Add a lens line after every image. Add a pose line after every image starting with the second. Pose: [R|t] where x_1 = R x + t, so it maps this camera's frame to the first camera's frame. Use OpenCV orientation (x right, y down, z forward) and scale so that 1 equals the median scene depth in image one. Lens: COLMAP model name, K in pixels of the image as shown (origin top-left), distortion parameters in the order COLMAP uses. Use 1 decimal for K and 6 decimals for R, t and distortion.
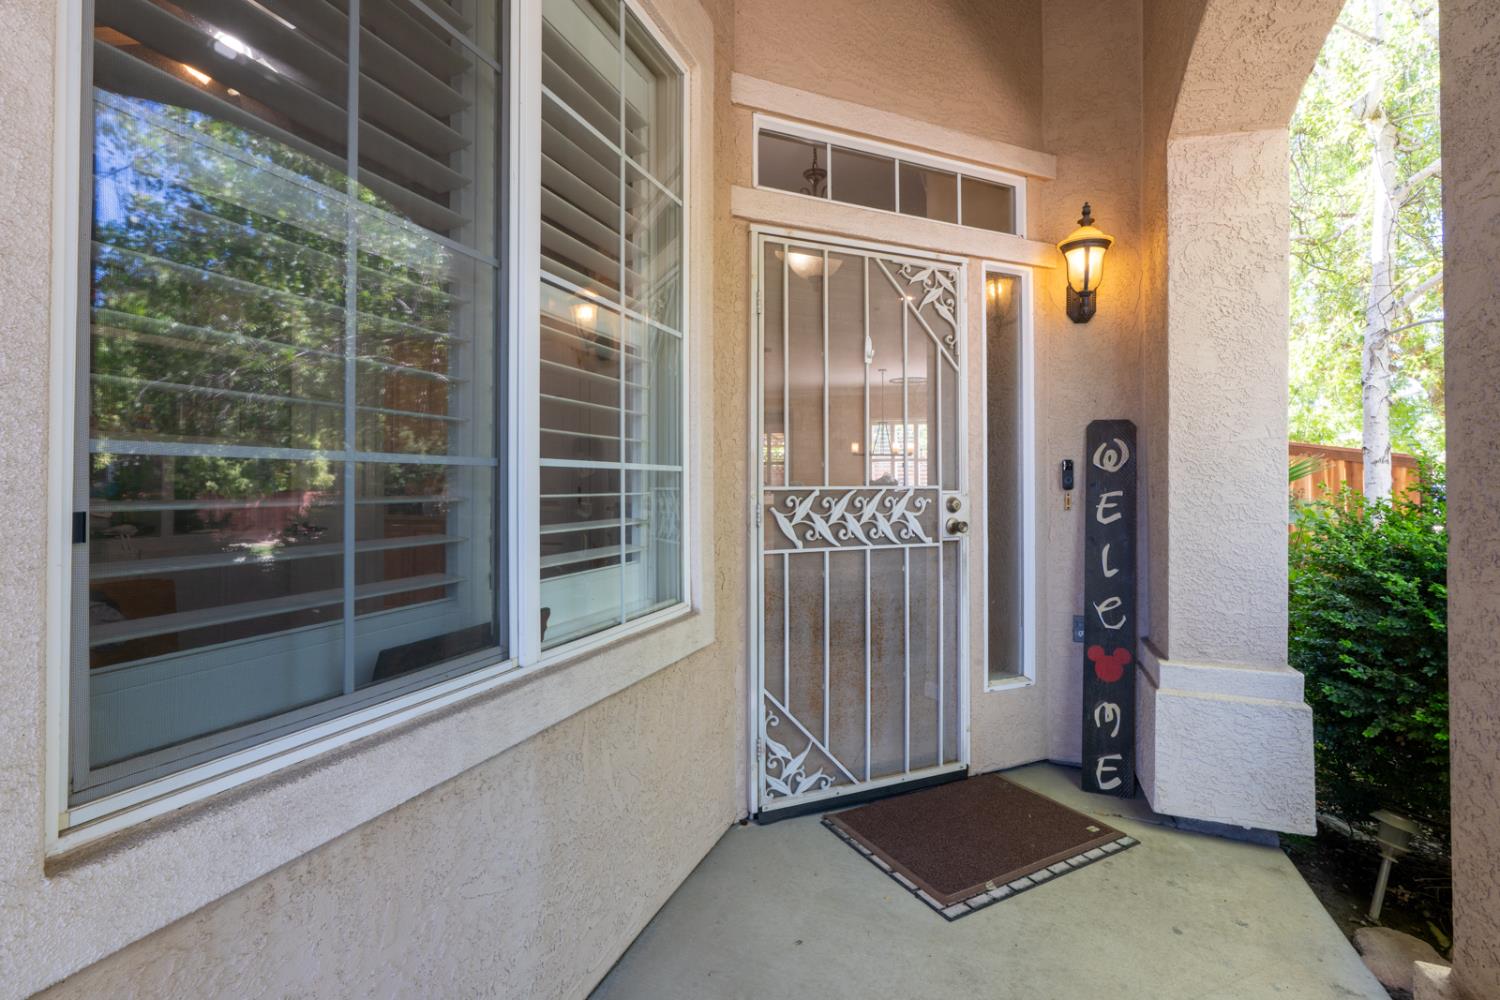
lens RADIAL K [[682.1, 0, 759.2], [0, 682.1, 477.6], [0, 0, 1]] dist [-0.007048, 0.001222]
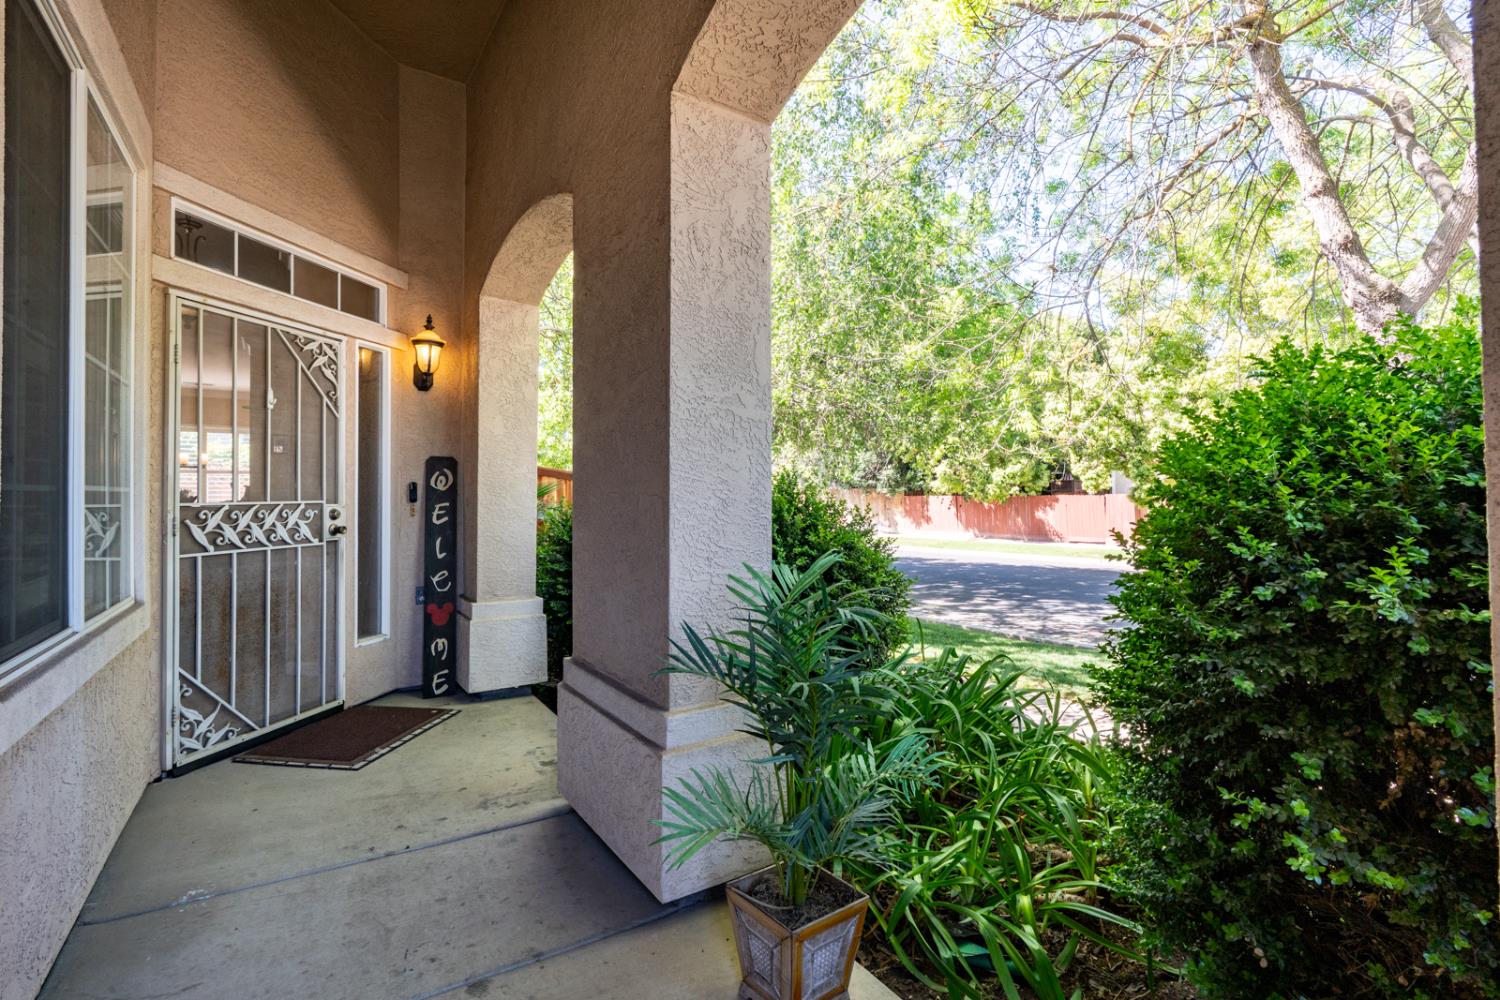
lens RADIAL K [[682.1, 0, 759.2], [0, 682.1, 477.6], [0, 0, 1]] dist [-0.007048, 0.001222]
pose [[0.572852, 0.016358, 0.819495, -0.377204], [-0.003260, 0.999838, -0.017680, -0.014037], [-0.819652, 0.007456, 0.572813, -0.531252]]
